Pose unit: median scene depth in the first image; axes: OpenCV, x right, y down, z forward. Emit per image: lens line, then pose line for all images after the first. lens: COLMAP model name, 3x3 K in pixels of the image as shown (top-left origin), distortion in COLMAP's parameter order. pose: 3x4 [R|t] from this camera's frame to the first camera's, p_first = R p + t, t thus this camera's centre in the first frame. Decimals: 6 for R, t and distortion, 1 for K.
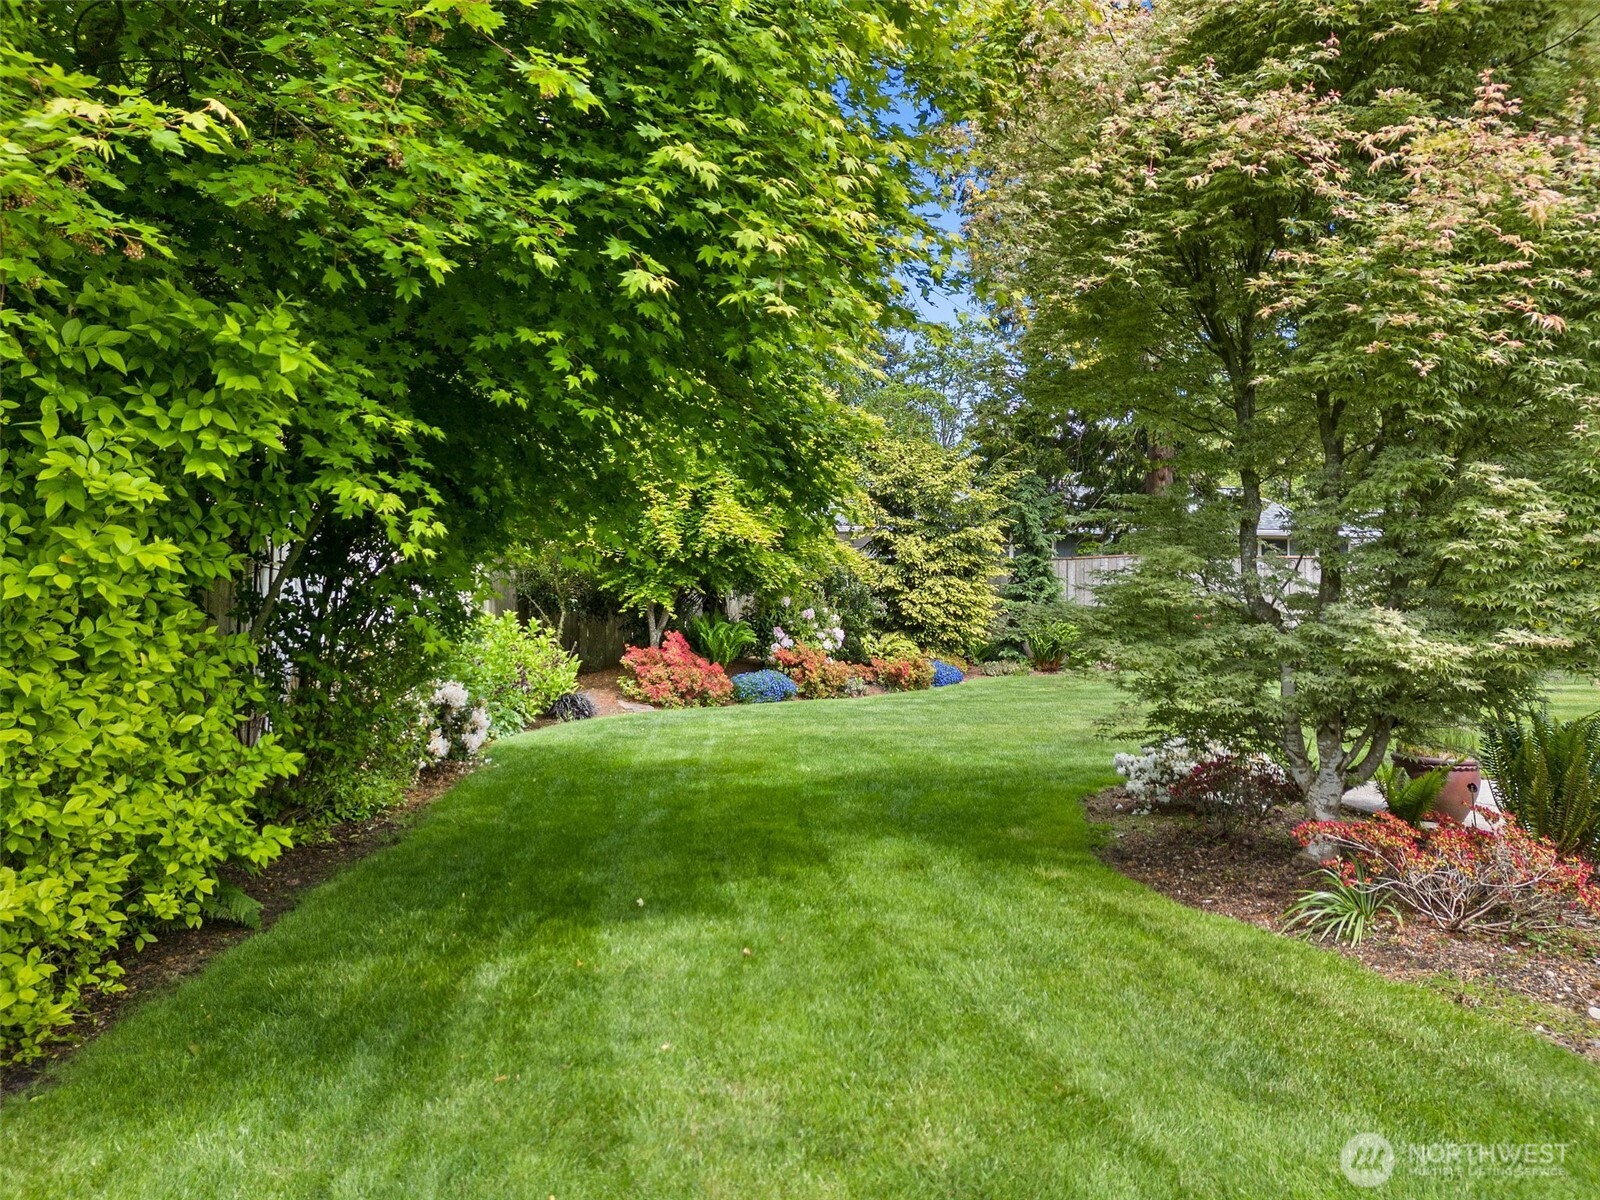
lens RADIAL K [[1114.0, 0, 797.5], [0, 1114.0, 599.4], [0, 0, 1]] dist [0.001955, 0.000046]
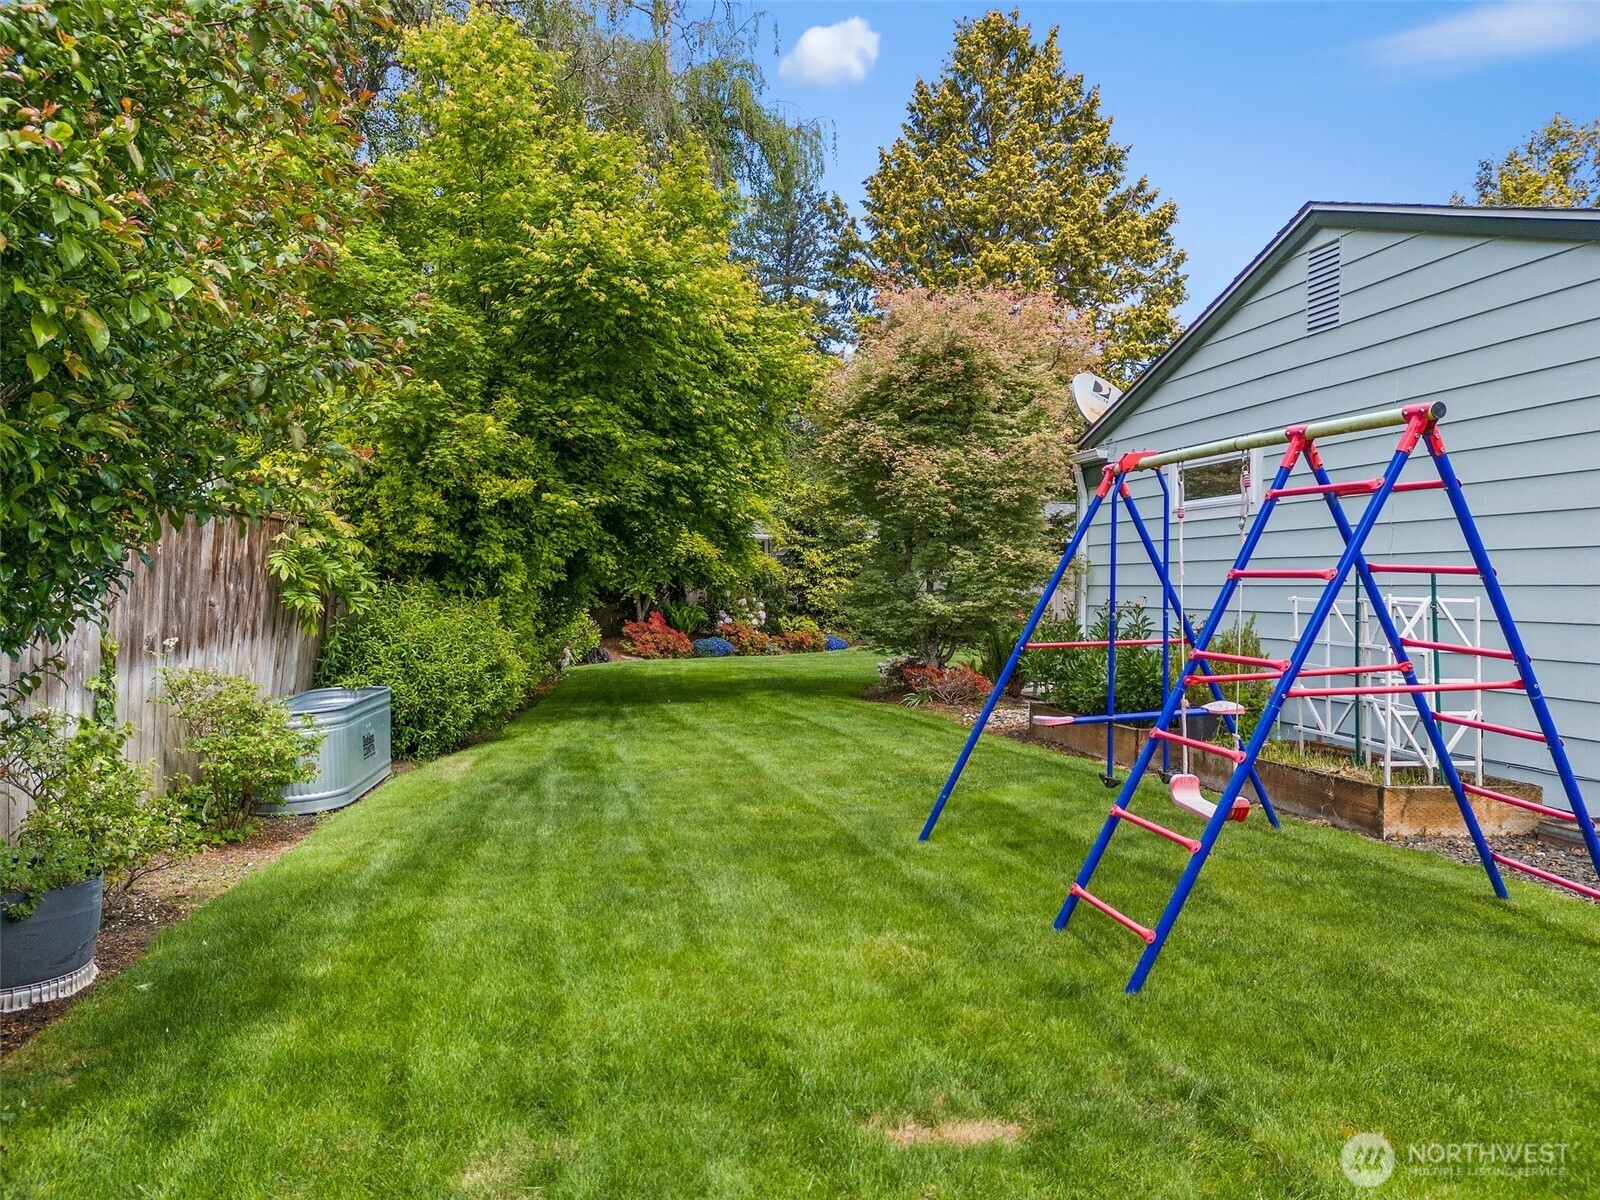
lens RADIAL K [[1114.0, 0, 809.5], [0, 1114.0, 595.8], [0, 0, 1]] dist [0.001955, 0.000046]
pose [[0.998245, 0.005329, 0.058977, 0.011666], [-0.005382, 0.999985, 0.000730, 0.003414], [-0.058973, -0.001046, 0.998259, -0.526786]]
